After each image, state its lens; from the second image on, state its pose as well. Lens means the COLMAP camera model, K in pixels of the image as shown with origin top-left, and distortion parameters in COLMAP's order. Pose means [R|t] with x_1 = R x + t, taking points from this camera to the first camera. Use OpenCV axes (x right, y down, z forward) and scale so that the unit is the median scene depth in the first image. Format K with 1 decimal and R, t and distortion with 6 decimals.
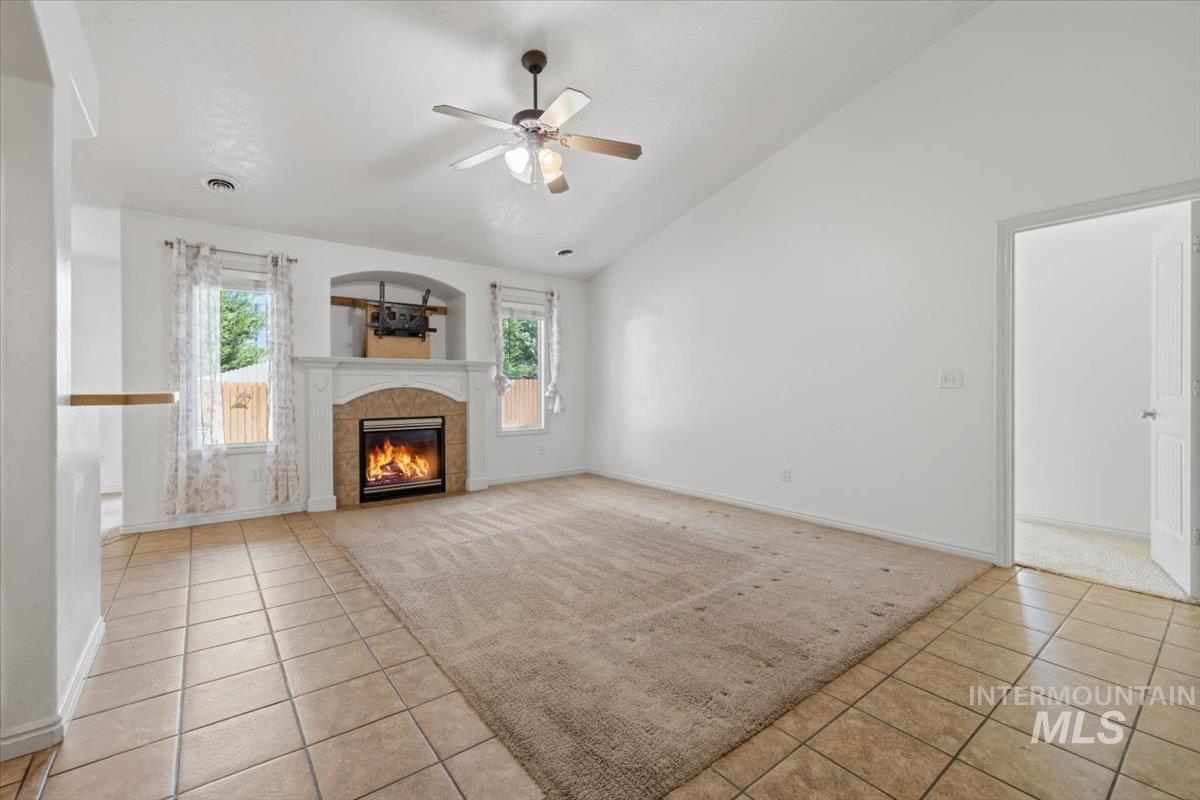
lens RADIAL K [[490.7, 0, 598.9], [0, 490.7, 391.6], [0, 0, 1]] dist [-0.002544, 0.000096]
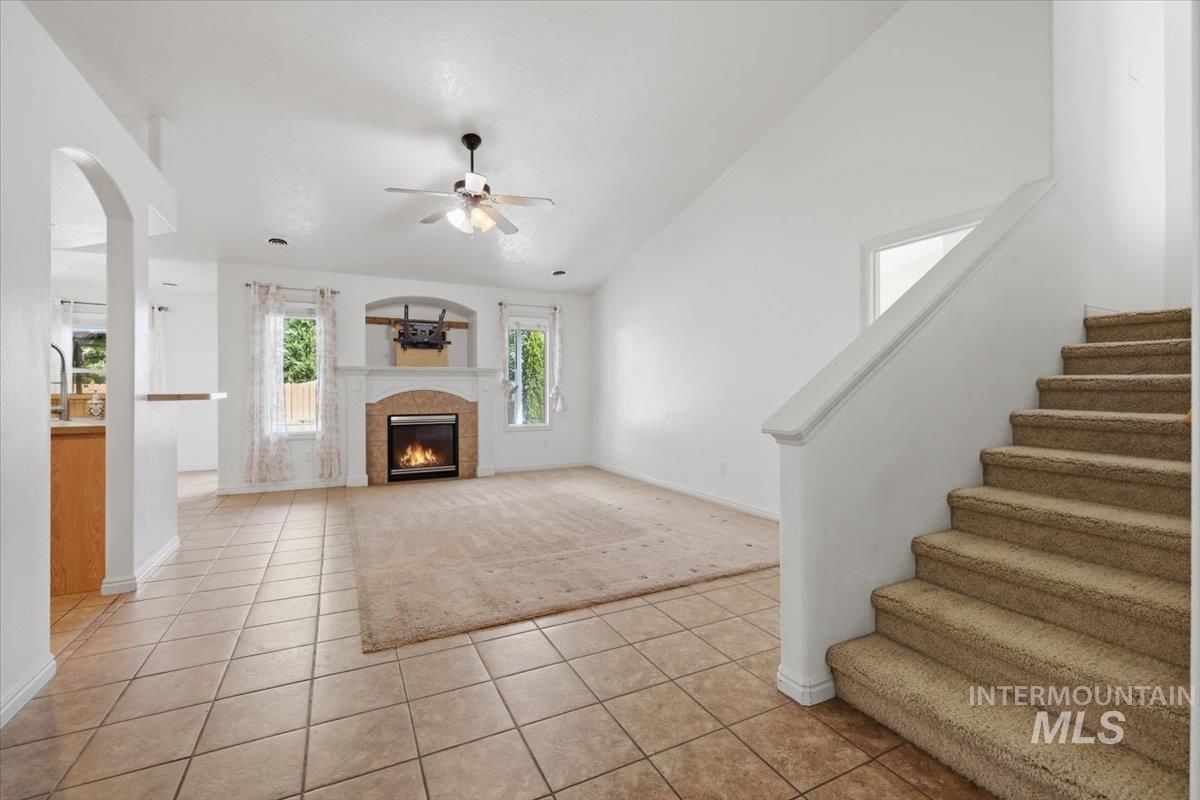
lens RADIAL K [[490.7, 0, 598.9], [0, 490.7, 391.6], [0, 0, 1]] dist [-0.002544, 0.000096]
pose [[0.983274, 0.000389, -0.182134, 0.286744], [-0.001232, 0.999989, -0.004515, 0.000961], [0.182130, 0.004664, 0.983263, -0.144663]]
